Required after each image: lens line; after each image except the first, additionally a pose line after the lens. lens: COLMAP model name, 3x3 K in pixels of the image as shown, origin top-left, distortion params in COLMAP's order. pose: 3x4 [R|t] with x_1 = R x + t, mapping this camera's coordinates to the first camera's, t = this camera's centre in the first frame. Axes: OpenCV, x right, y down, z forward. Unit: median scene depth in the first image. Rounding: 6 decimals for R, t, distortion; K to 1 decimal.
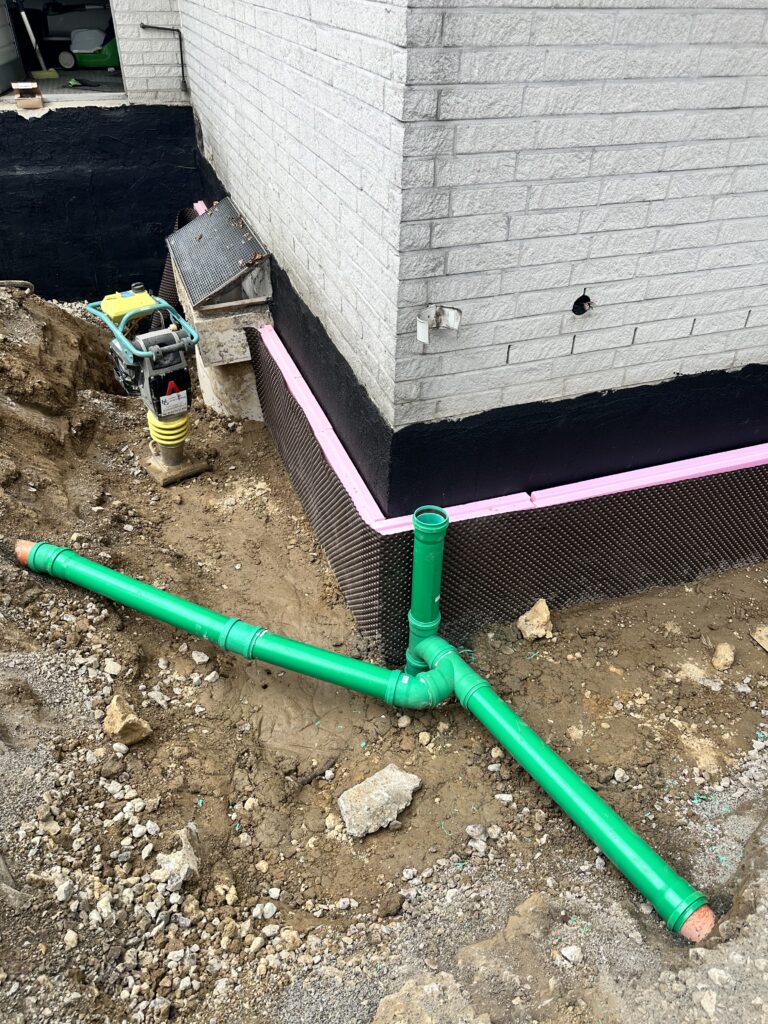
lens RADIAL K [[743.5, 0, 381.3], [0, 743.5, 517.3], [0, 0, 1]] dist [0.020721, -0.028692]
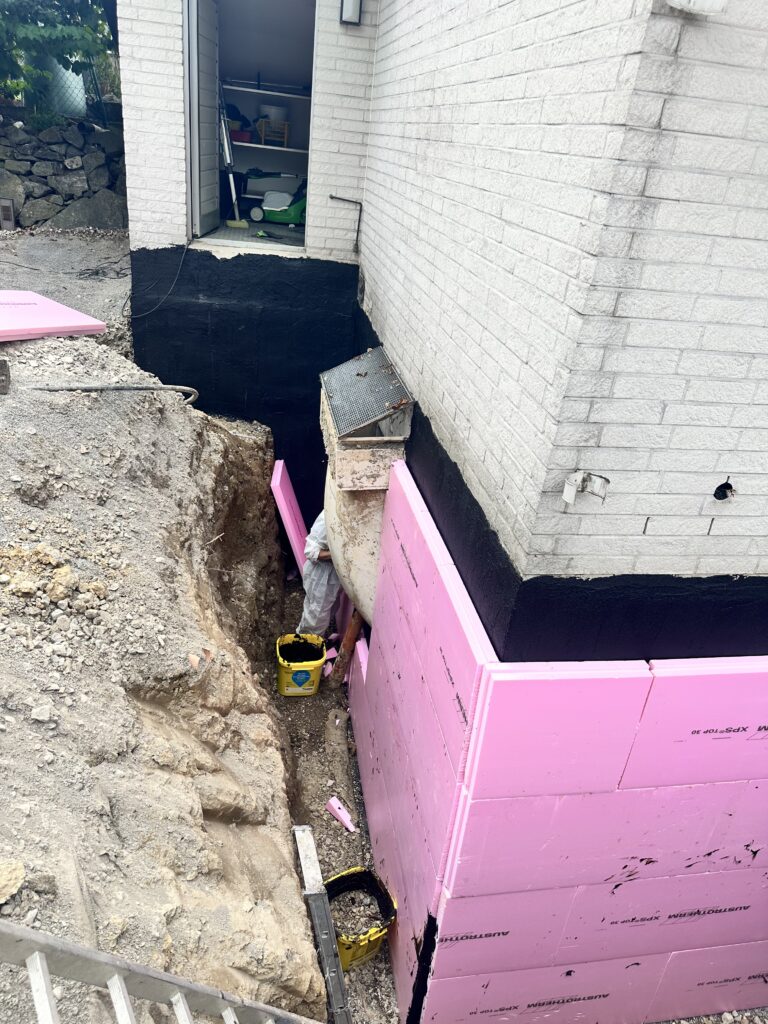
lens RADIAL K [[726.9, 0, 379.4], [0, 726.9, 513.9], [0, 0, 1]] dist [0.153734, -0.271003]
pose [[0.980454, 0.153172, -0.123480, -0.071815], [-0.173149, 0.969787, -0.171849, 0.009593], [0.093427, 0.189871, 0.977354, -0.058689]]
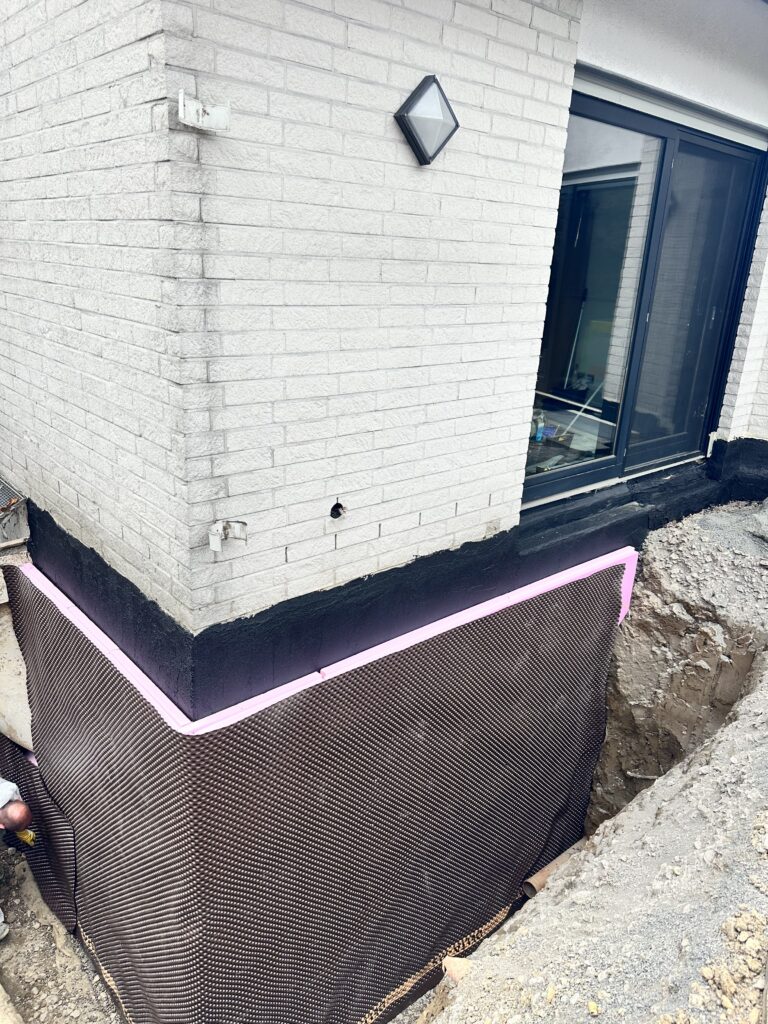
lens RADIAL K [[726.9, 0, 379.4], [0, 726.9, 513.9], [0, 0, 1]] dist [0.153734, -0.271003]
pose [[0.932431, -0.098366, 0.347701, -0.090886], [0.195897, 0.946168, -0.257663, 0.050628], [-0.303638, 0.308367, 0.901507, -0.124697]]
